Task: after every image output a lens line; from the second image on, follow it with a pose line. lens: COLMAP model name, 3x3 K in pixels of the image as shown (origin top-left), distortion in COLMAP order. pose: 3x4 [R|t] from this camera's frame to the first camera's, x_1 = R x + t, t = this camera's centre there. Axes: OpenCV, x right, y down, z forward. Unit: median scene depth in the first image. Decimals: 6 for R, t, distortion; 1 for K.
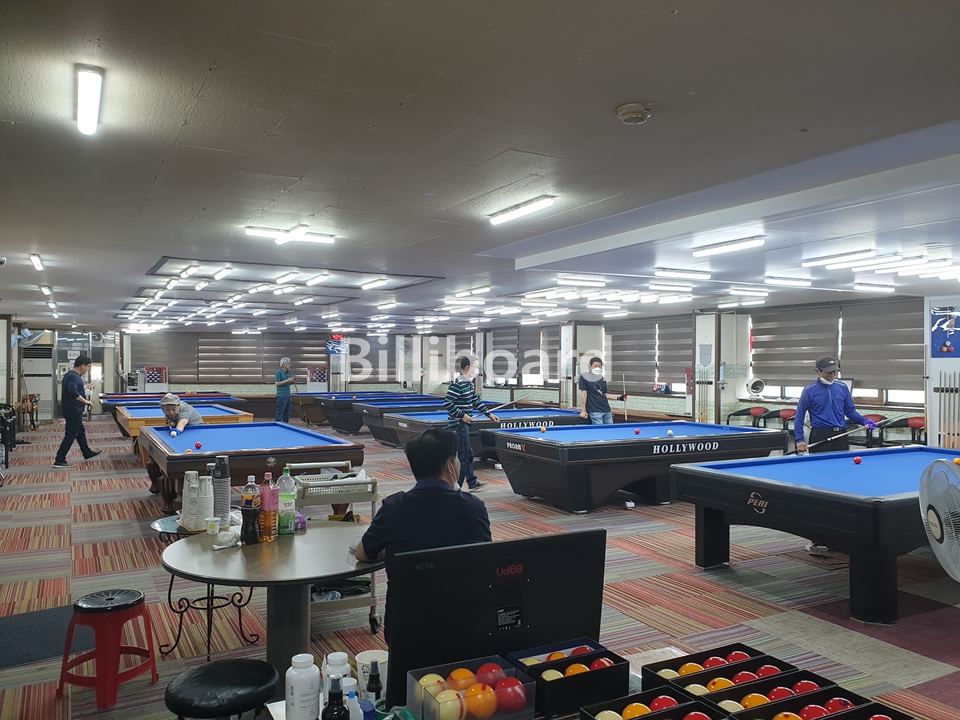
lens RADIAL K [[745.2, 0, 481.5], [0, 745.2, 364.1], [0, 0, 1]] dist [0.019963, -0.003546]
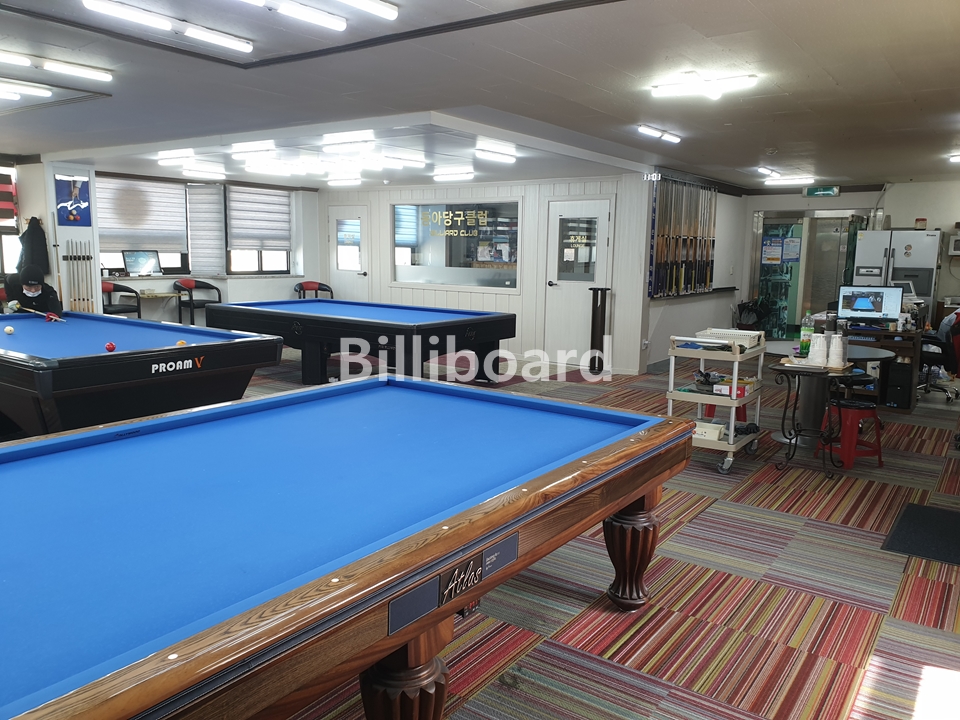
lens RADIAL K [[740.8, 0, 470.2], [0, 740.8, 374.5], [0, 0, 1]] dist [0.046895, -0.007730]
pose [[-0.428918, -0.162474, 0.888612, -0.529453], [-0.018659, 0.985076, 0.171105, 0.005875], [-0.903151, 0.056810, -0.425549, 0.903321]]
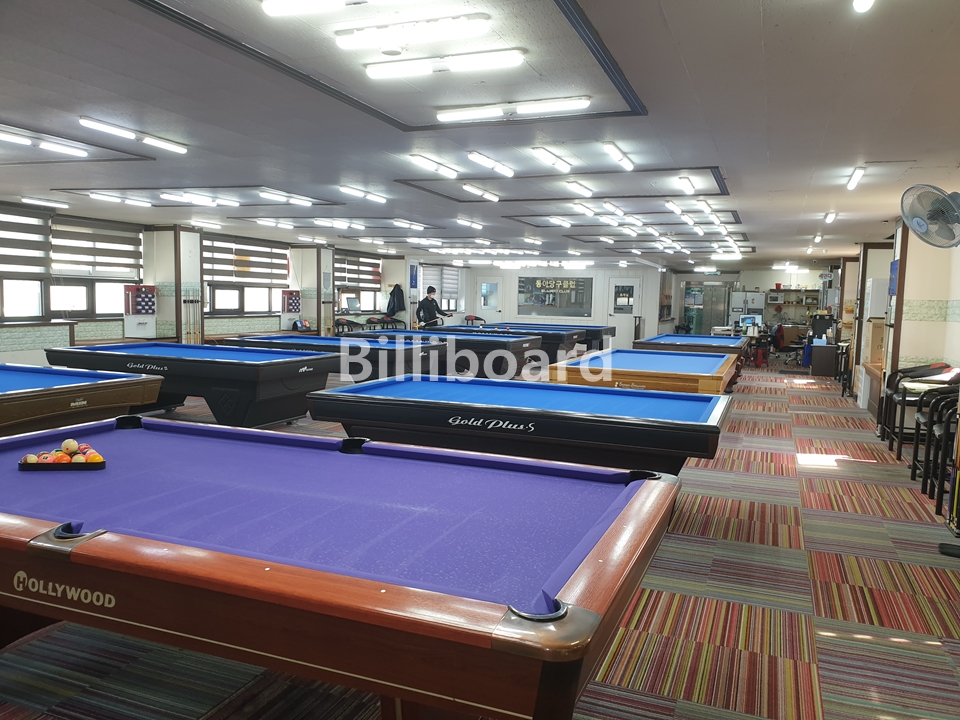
lens RADIAL K [[740.8, 0, 470.2], [0, 740.8, 374.5], [0, 0, 1]] dist [0.046895, -0.007730]
pose [[-0.630228, -0.098963, 0.770077, -1.129612], [-0.026264, 0.993993, 0.106244, 0.007742], [-0.775966, 0.046732, -0.629041, 2.124988]]
